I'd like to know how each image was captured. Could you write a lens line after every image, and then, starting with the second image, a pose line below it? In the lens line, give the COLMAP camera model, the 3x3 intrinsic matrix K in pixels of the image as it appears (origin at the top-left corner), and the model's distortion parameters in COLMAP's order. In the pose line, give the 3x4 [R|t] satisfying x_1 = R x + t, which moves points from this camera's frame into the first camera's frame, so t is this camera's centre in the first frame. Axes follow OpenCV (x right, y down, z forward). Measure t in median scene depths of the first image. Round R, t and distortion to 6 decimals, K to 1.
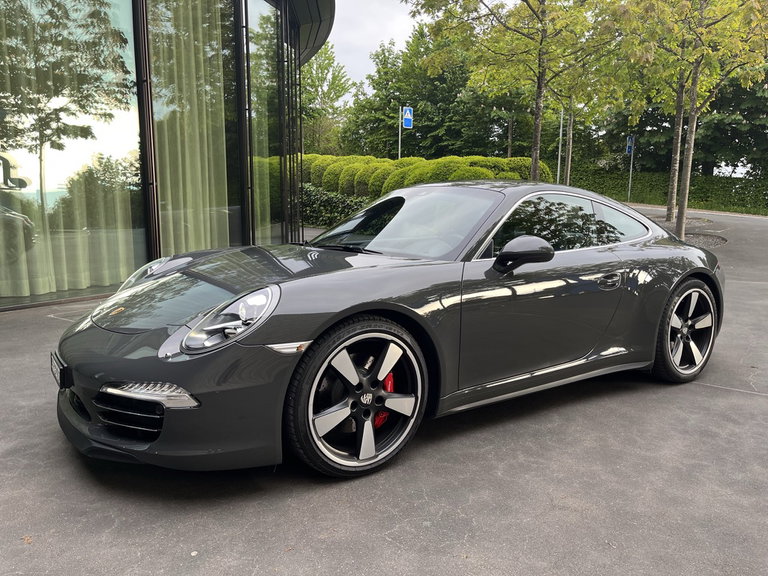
lens RADIAL K [[580.6, 0, 380.6], [0, 580.6, 289.9], [0, 0, 1]] dist [0.084931, -0.118035]
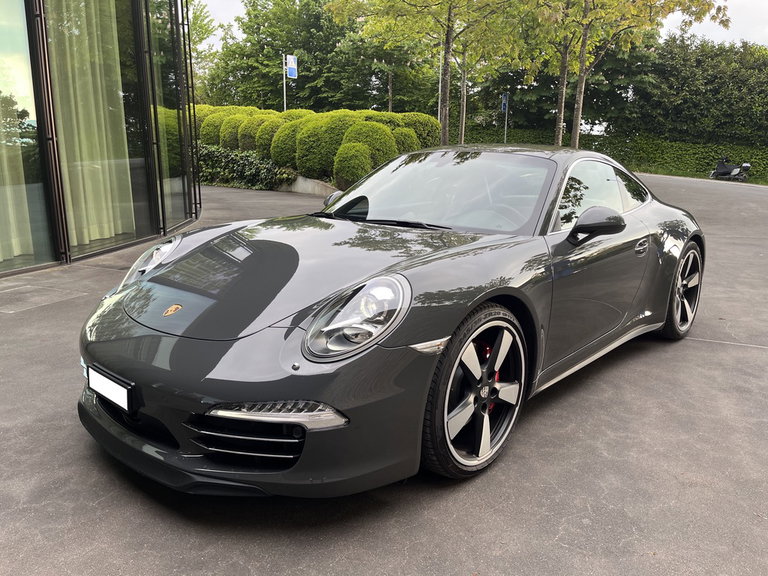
lens RADIAL K [[581.2, 0, 386.5], [0, 581.2, 286.8], [0, 0, 1]] dist [0.066749, -0.071432]
pose [[0.972695, -0.048452, 0.226974, -0.301467], [0.031975, 0.996616, 0.075722, -0.042960], [-0.229875, -0.066397, 0.970953, 0.121833]]
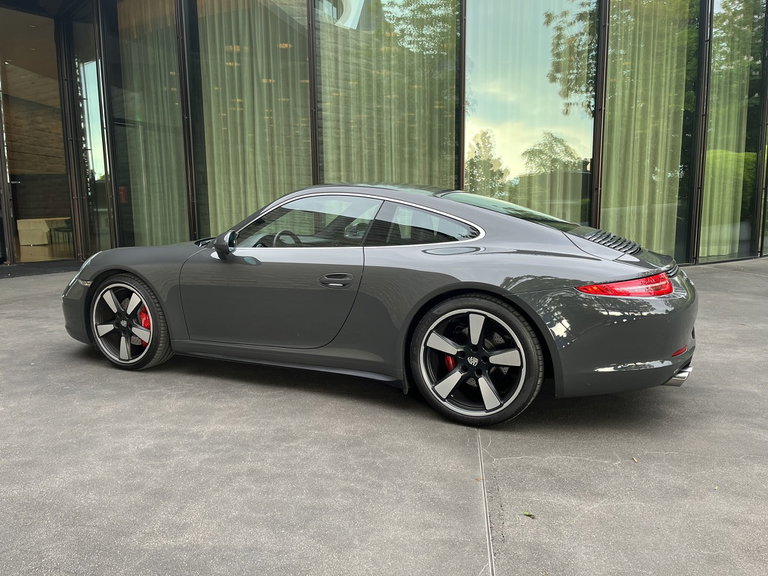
lens RADIAL K [[580.6, 0, 380.6], [0, 580.6, 289.9], [0, 0, 1]] dist [0.084931, -0.118035]
pose [[0.506212, 0.113101, -0.854961, 1.416793], [-0.117084, 0.991197, 0.061799, -0.077655], [0.854424, 0.068819, 0.514998, 0.606896]]
